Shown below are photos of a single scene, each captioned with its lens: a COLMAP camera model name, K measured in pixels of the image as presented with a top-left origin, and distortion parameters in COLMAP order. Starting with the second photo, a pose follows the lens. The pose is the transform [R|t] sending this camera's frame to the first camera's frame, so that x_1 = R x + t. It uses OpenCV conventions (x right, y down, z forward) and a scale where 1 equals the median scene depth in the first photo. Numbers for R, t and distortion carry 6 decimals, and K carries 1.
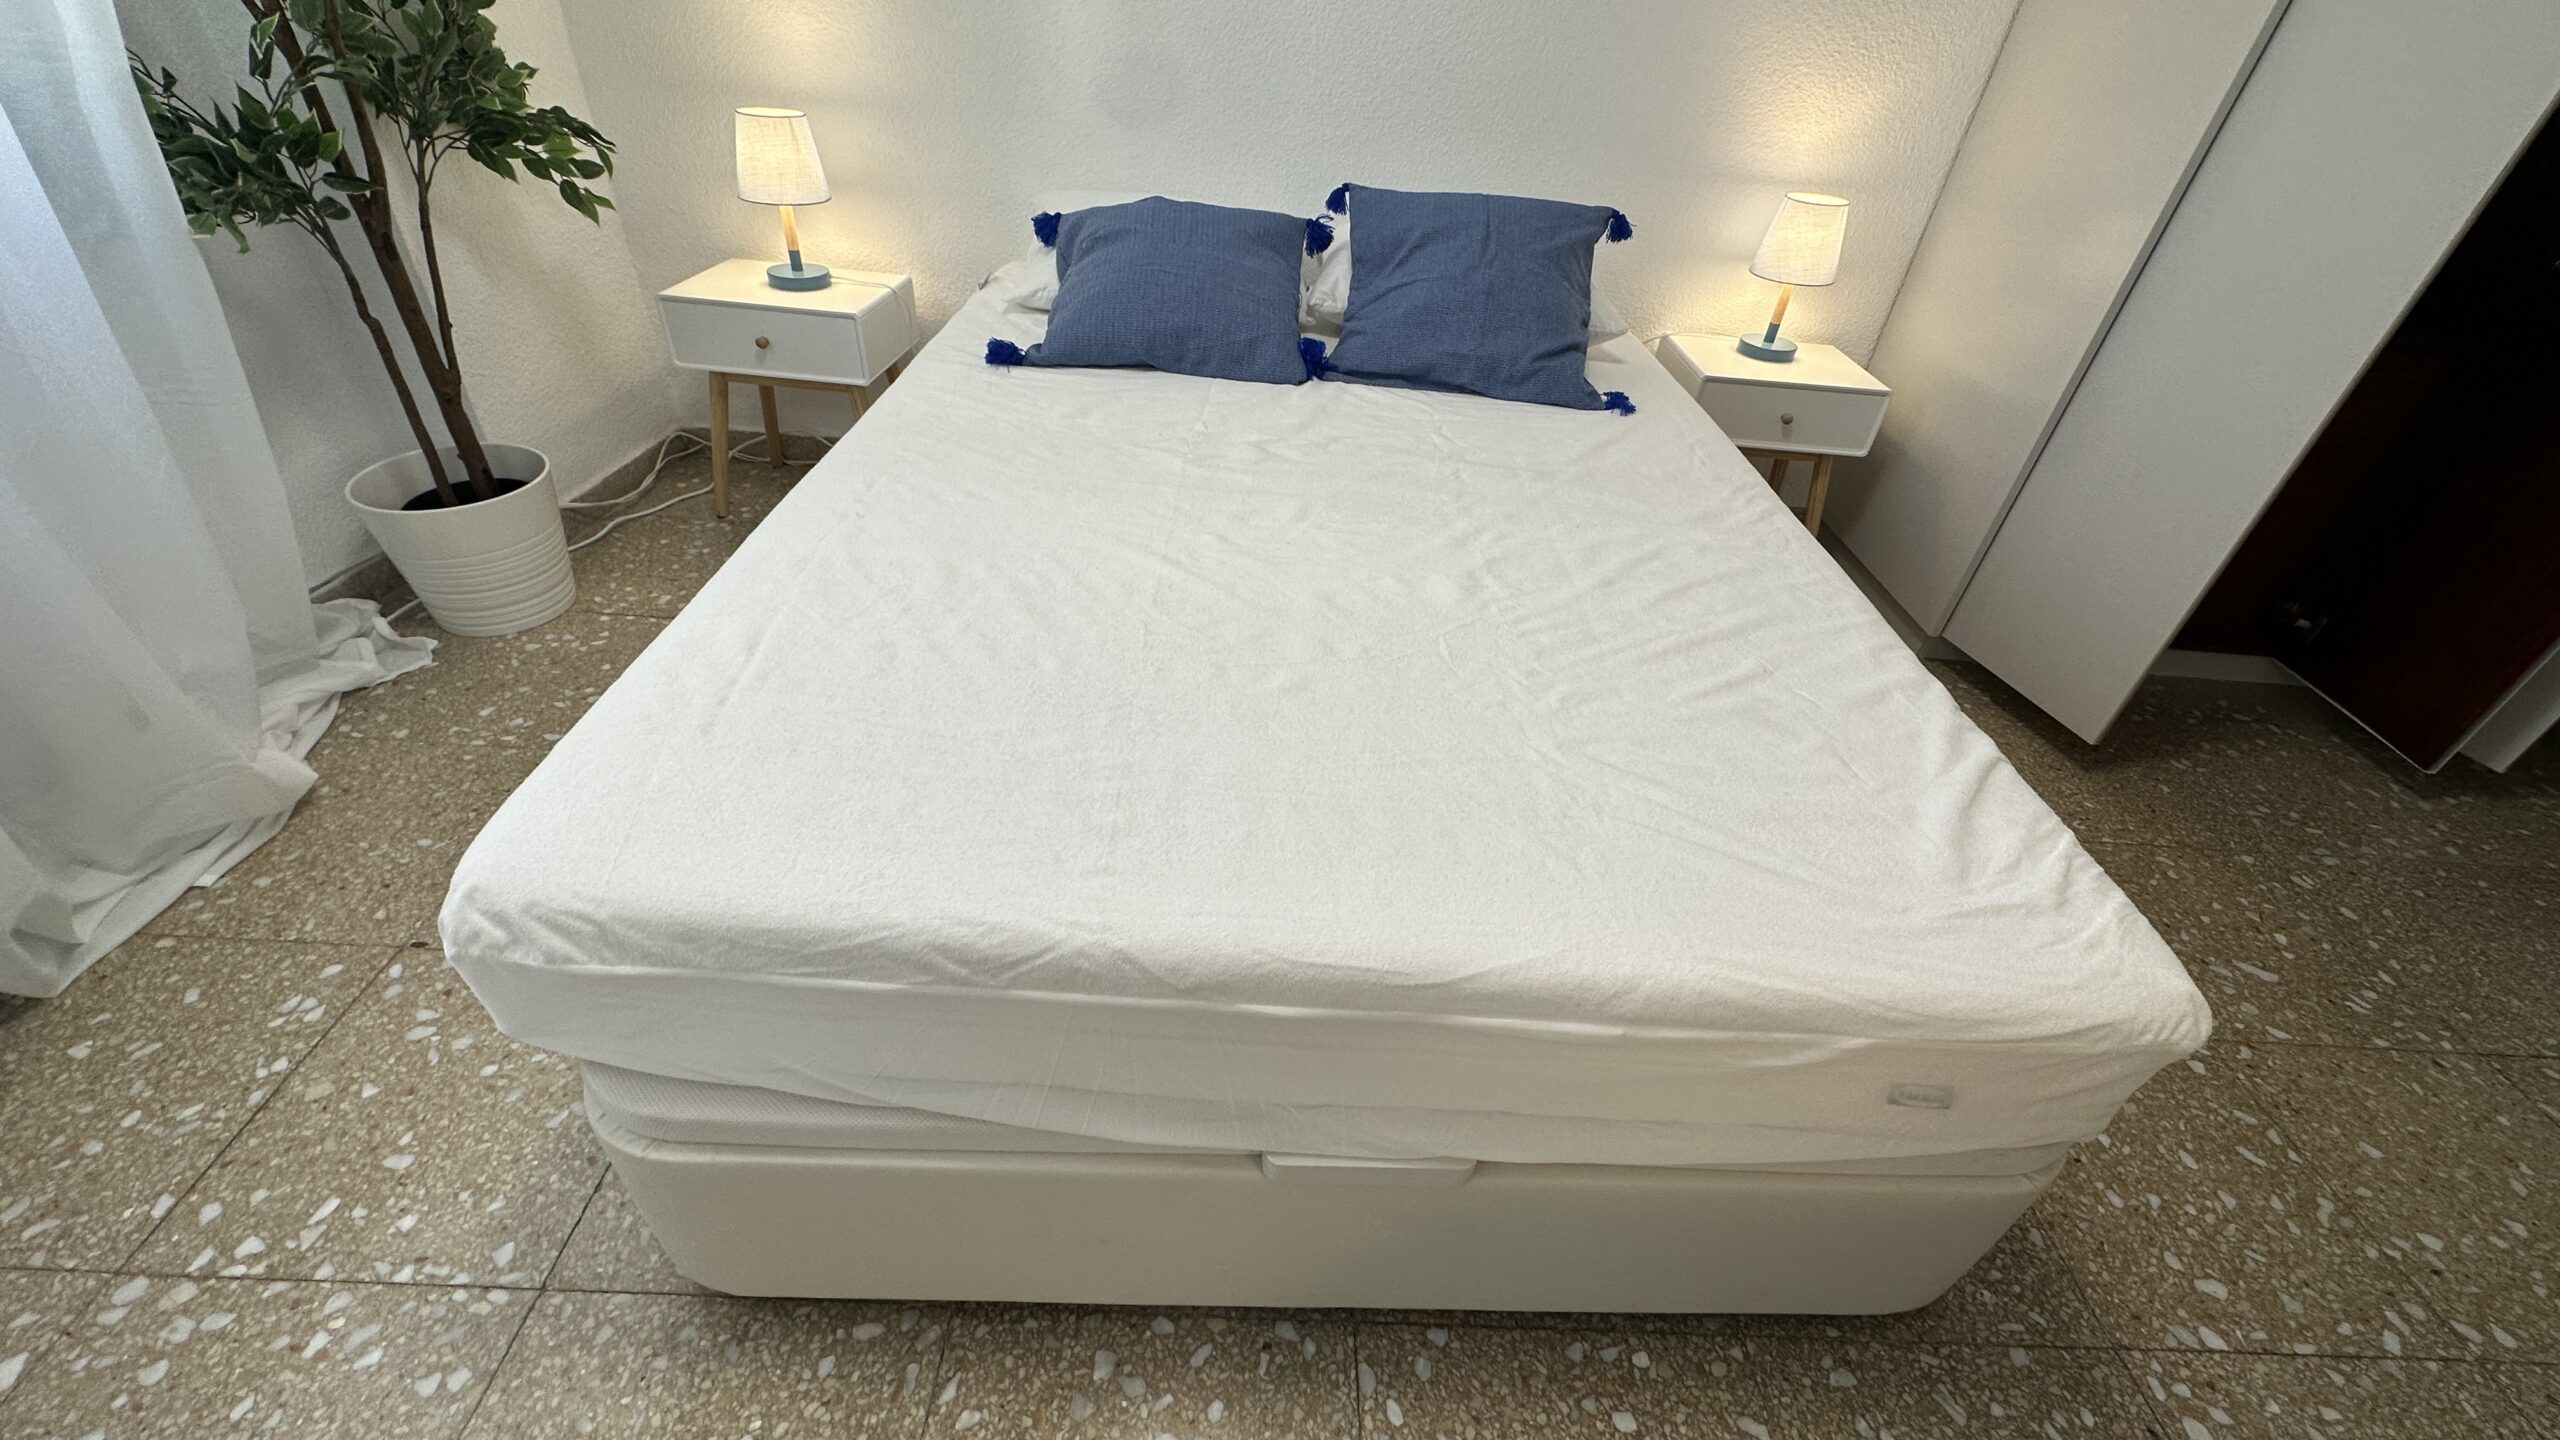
lens RADIAL K [[1021.7, 0, 1285.4], [0, 1021.7, 723.2], [0, 0, 1]] dist [-0.000944, -0.000107]
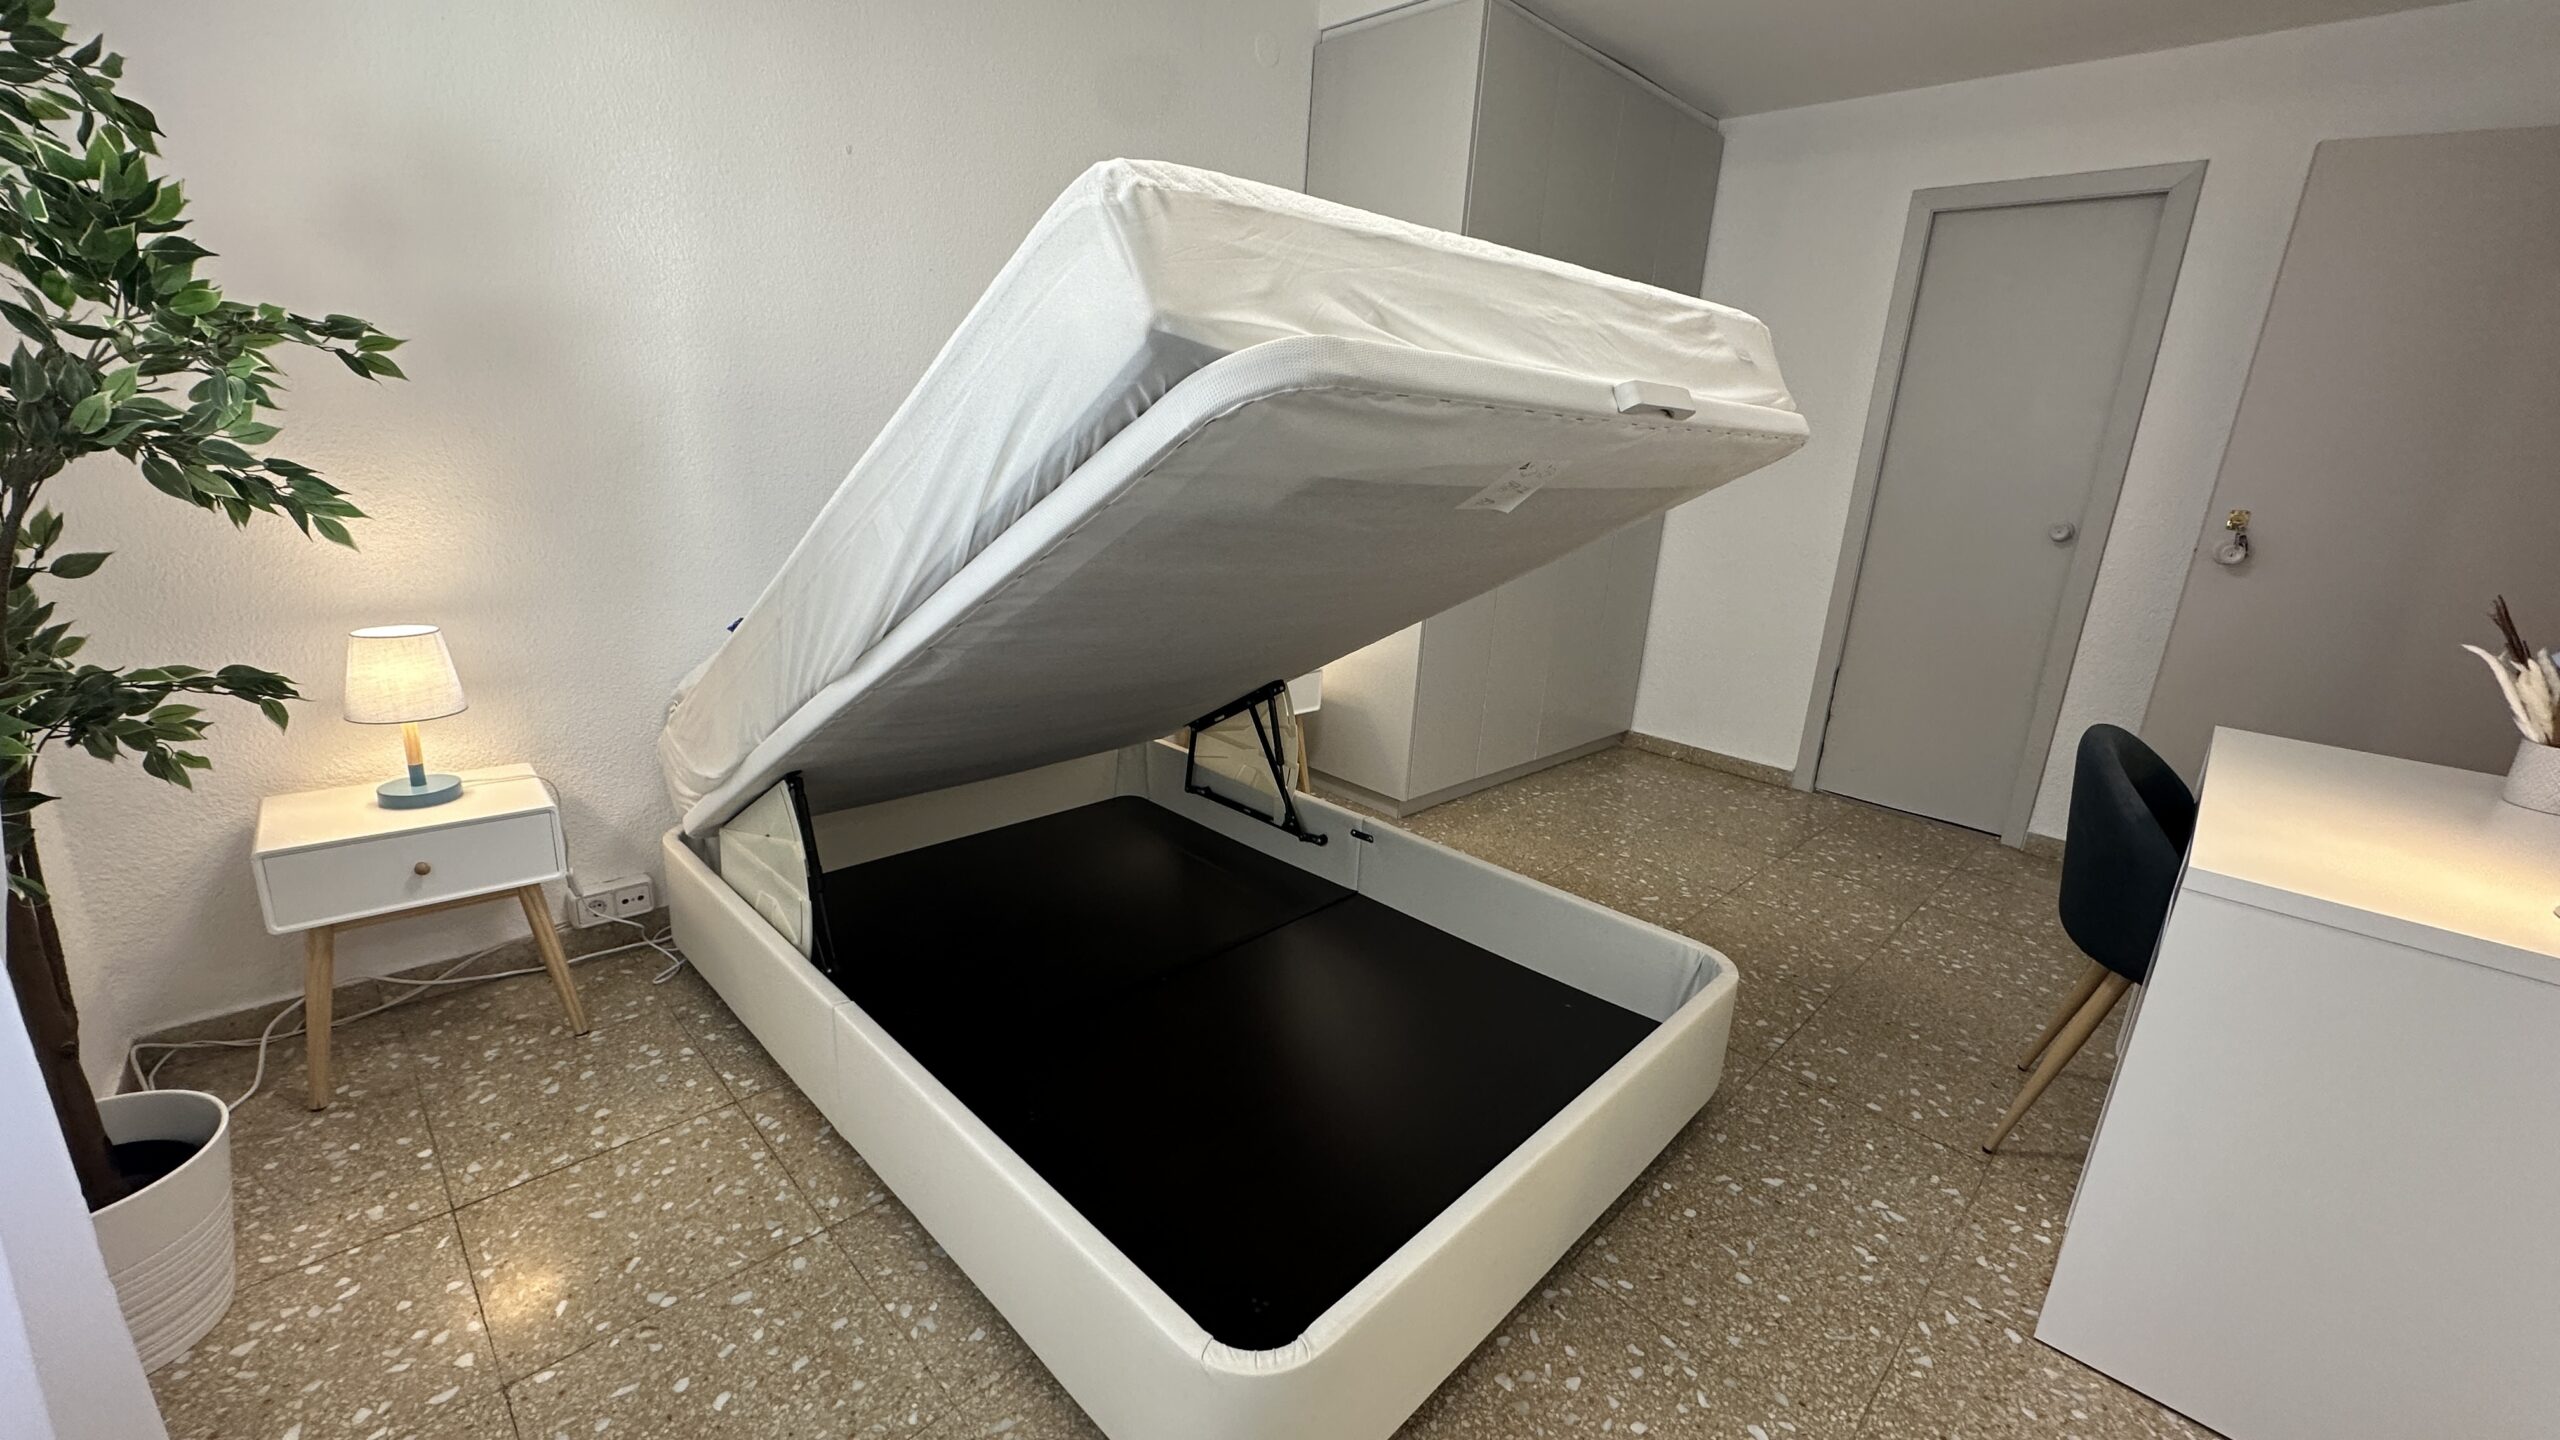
lens RADIAL K [[1021.7, 0, 1279.4], [0, 1021.7, 726.7], [0, 0, 1]] dist [-0.000944, -0.000107]
pose [[0.706395, -0.229559, 0.669558, -1.039056], [0.425061, 0.893965, -0.141949, -0.091453], [-0.565976, 0.384875, 0.729069, -0.165836]]
